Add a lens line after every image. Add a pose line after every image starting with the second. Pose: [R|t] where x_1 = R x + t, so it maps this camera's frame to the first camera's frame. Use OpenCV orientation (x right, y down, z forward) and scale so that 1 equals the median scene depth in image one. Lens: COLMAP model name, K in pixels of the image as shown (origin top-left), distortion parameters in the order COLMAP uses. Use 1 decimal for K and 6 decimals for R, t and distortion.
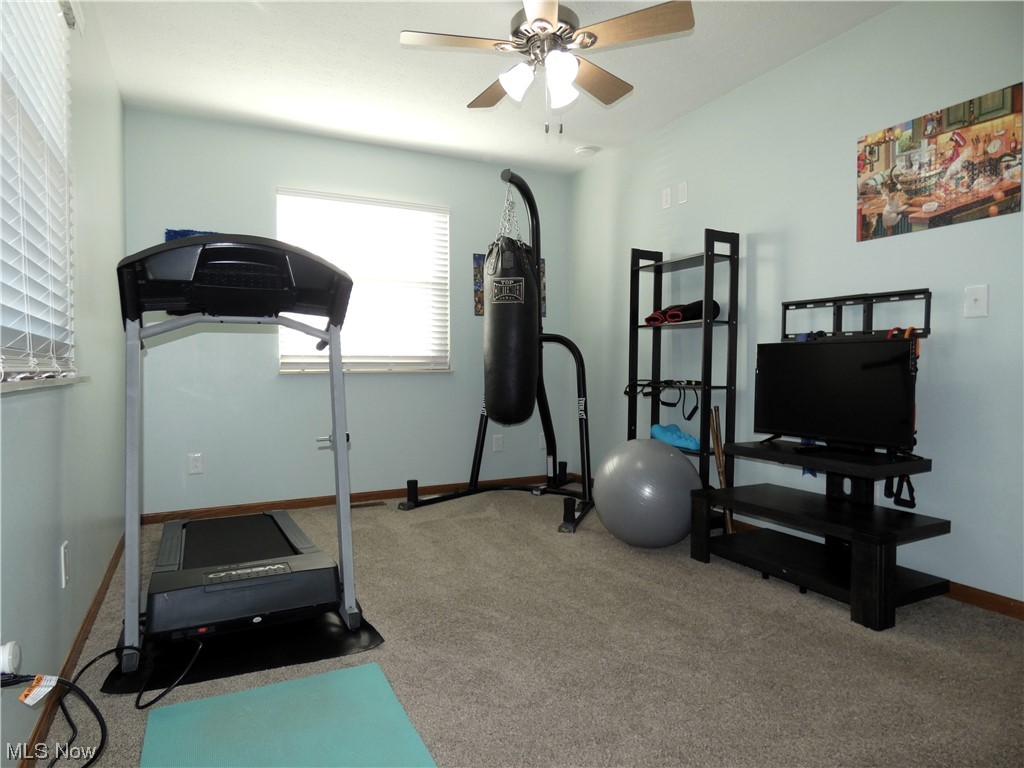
lens RADIAL K [[617.1, 0, 512.8], [0, 617.1, 379.0], [0, 0, 1]] dist [-0.010934, 0.005604]
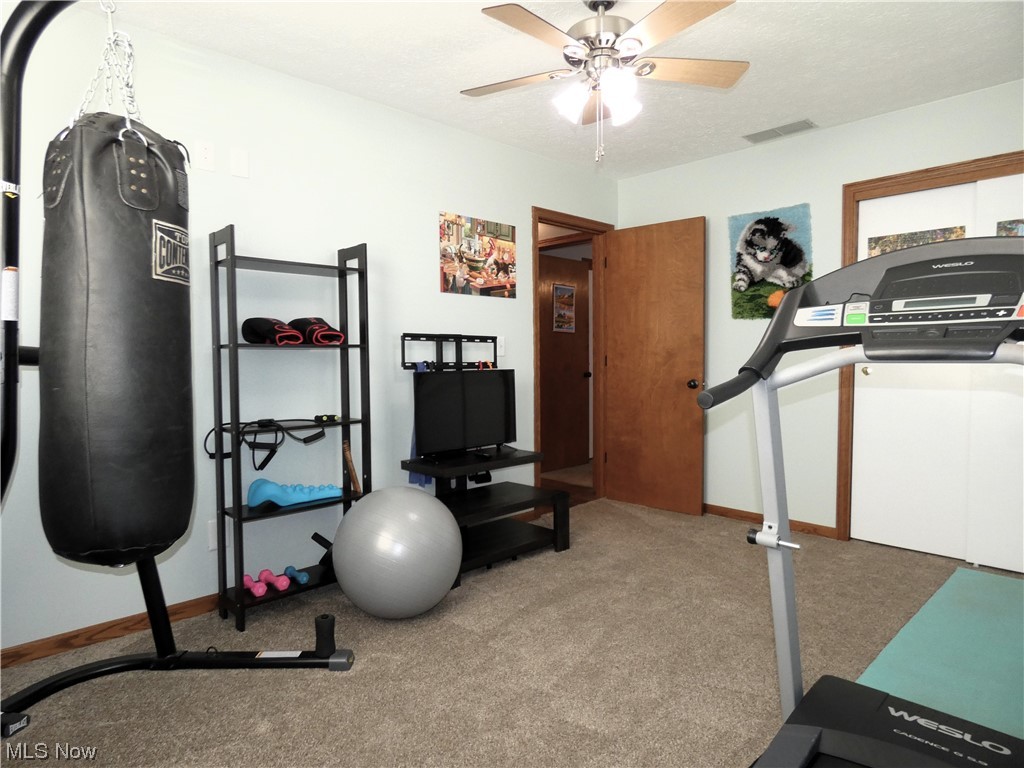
lens RADIAL K [[617.1, 0, 512.6], [0, 617.1, 388.3], [0, 0, 1]] dist [-0.010934, 0.005604]
pose [[-0.317304, -0.022289, 0.948062, -0.747694], [0.050225, 0.997926, 0.040271, -0.072108], [-0.946993, 0.060395, -0.315526, 1.353842]]
